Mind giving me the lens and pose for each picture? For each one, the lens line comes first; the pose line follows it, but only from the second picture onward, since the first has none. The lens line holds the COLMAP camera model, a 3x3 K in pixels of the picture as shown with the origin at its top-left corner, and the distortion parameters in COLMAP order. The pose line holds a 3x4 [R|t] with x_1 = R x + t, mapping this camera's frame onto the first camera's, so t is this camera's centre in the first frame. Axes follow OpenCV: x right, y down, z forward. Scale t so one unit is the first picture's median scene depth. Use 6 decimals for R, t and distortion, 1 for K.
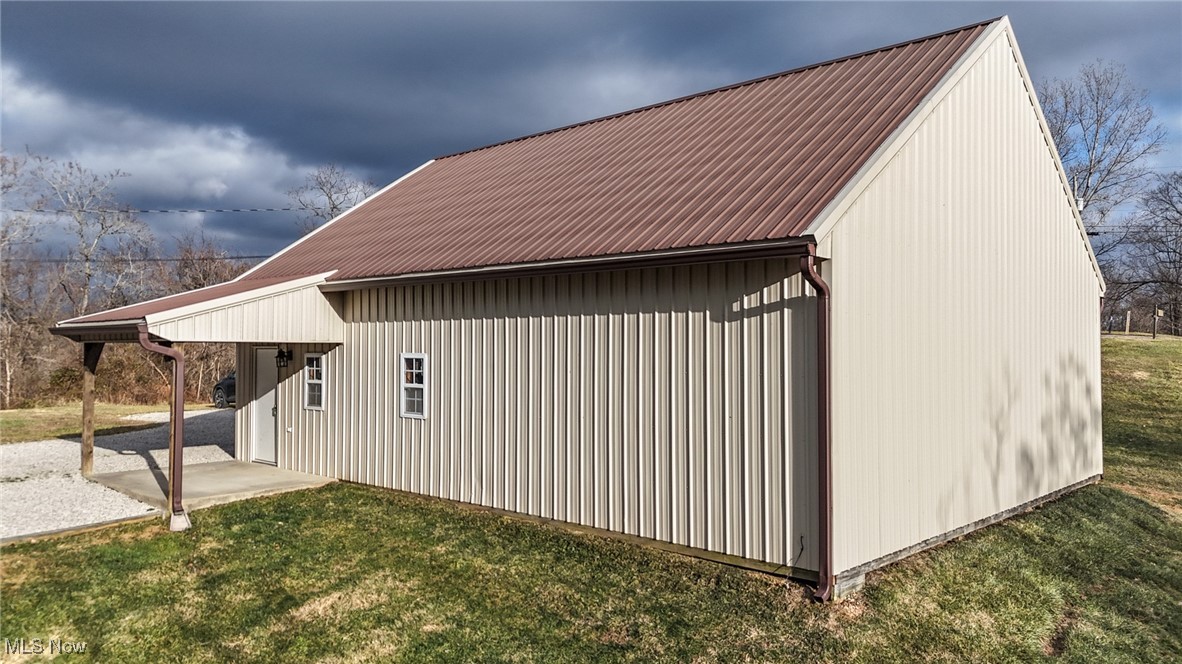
lens RADIAL K [[875.8, 0, 591.4], [0, 875.8, 328.0], [0, 0, 1]] dist [0.059424, -0.010964]
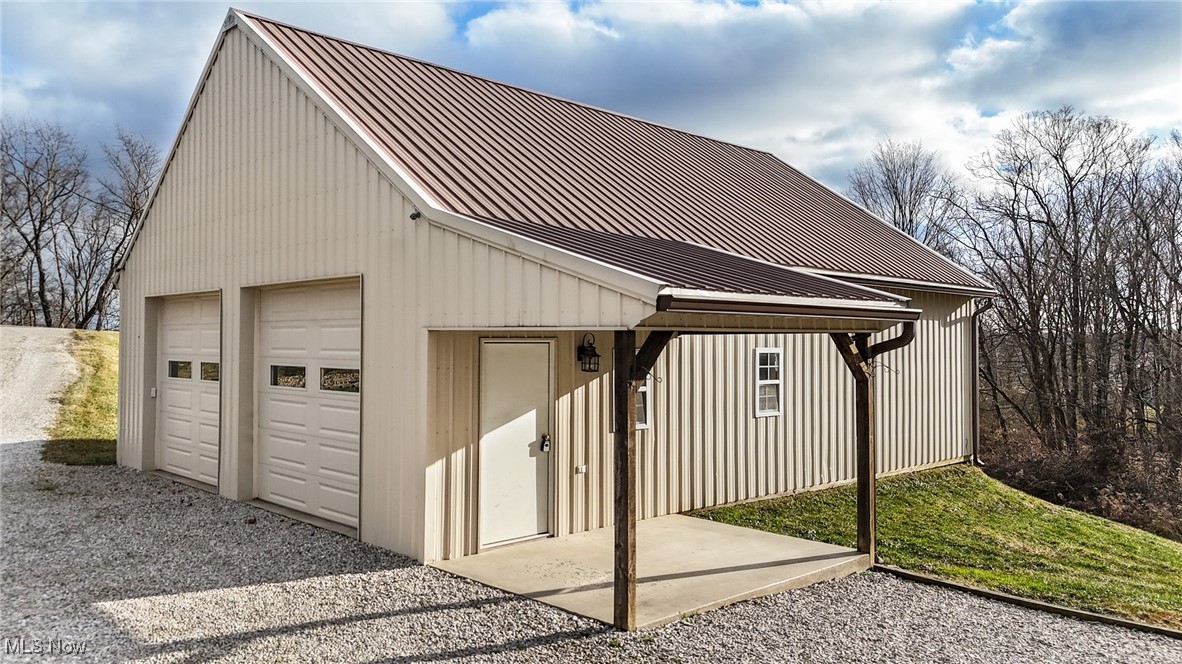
lens RADIAL K [[875.8, 0, 592.1], [0, 875.8, 334.3], [0, 0, 1]] dist [0.059424, -0.010964]
pose [[0.151150, 0.019109, 0.988326, -1.173470], [-0.002895, 0.999817, -0.018889, 0.032106], [-0.988507, -0.000006, 0.151178, 1.043684]]
